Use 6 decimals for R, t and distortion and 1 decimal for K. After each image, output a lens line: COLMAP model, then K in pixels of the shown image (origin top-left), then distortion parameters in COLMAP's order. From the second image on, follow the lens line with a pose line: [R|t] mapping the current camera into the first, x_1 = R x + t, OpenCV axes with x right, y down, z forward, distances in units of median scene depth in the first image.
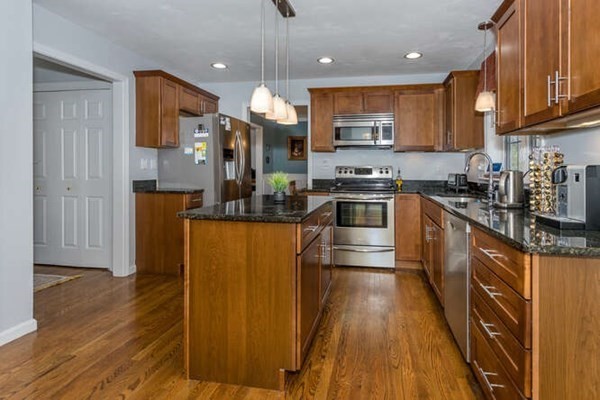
lens RADIAL K [[306.7, 0, 333.8], [0, 306.7, 168.9], [0, 0, 1]] dist [0.012019, 0.003269]
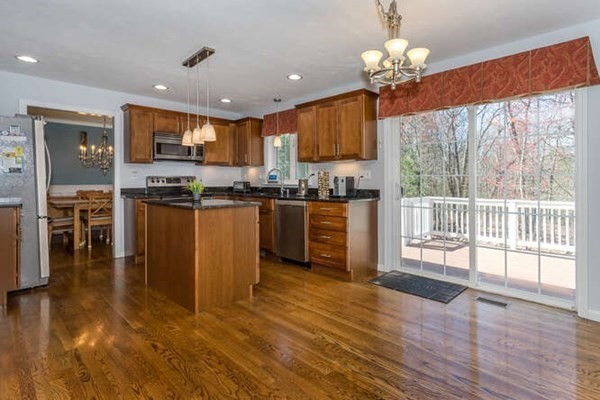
lens RADIAL K [[306.7, 0, 315.9], [0, 306.7, 178.8], [0, 0, 1]] dist [0.012019, 0.003269]
pose [[0.568673, -0.001533, 0.822562, -0.660888], [0.003242, 0.999995, -0.000377, 0.003431], [-0.822557, 0.002882, 0.568675, -0.169979]]
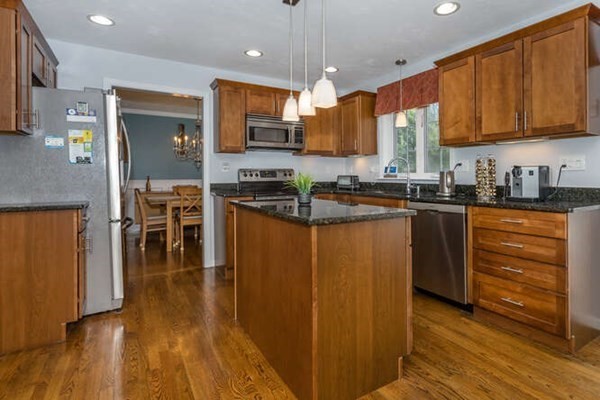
lens RADIAL K [[306.7, 0, 320.3], [0, 306.7, 174.3], [0, 0, 1]] dist [0.012019, 0.003269]
pose [[0.757967, -0.004434, 0.652278, -0.475044], [0.006135, 0.999981, -0.000332, 0.010907], [-0.652264, 0.004253, 0.757980, 0.169968]]
